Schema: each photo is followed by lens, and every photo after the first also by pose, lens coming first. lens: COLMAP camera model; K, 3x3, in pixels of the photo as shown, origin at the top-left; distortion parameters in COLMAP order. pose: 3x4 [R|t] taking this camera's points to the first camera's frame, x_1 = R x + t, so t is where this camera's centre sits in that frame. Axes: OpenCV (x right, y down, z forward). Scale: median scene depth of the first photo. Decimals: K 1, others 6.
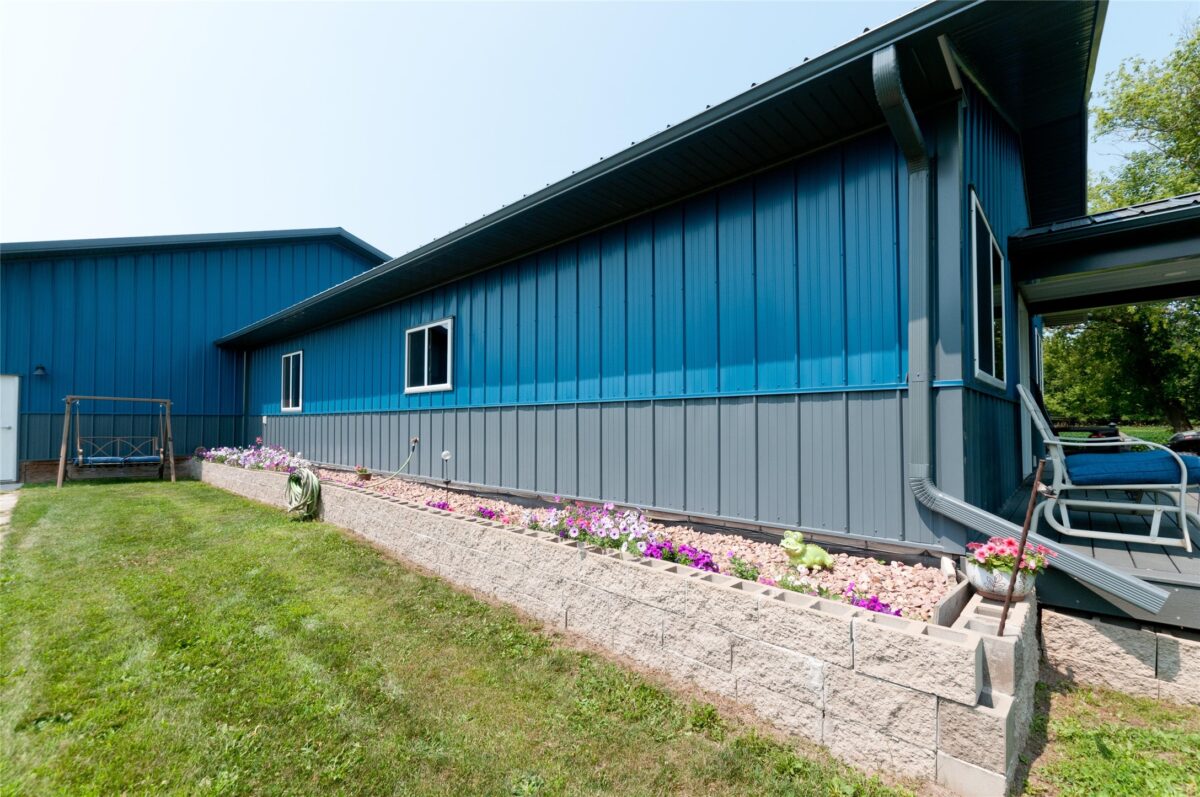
lens RADIAL K [[513.4, 0, 598.5], [0, 513.4, 412.9], [0, 0, 1]] dist [0.000612, -0.000078]
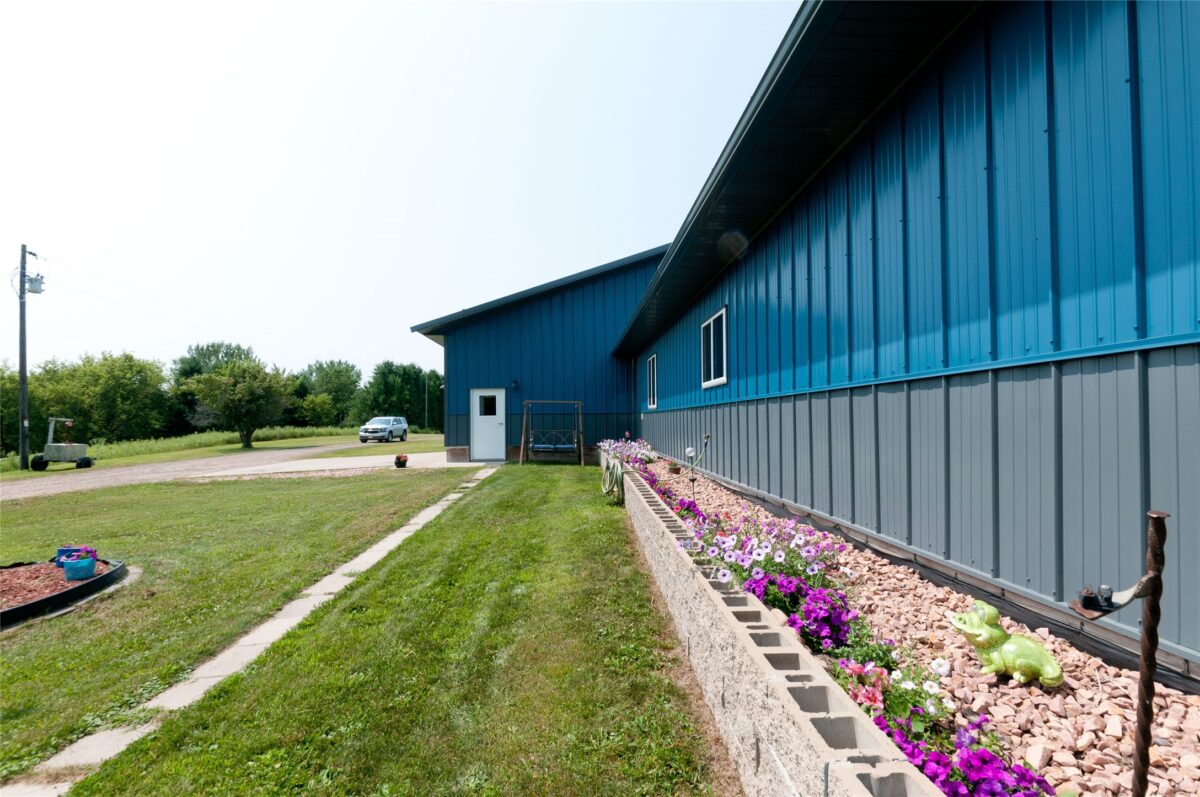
lens RADIAL K [[540.1, 0, 600.0], [0, 540.1, 406.1], [0, 0, 1]] dist [-0.001889, -0.000240]
pose [[0.713529, -0.024165, -0.700208, 0.297557], [0.023391, 0.999670, -0.010664, 0.003247], [0.700235, -0.008769, 0.713859, 0.158161]]
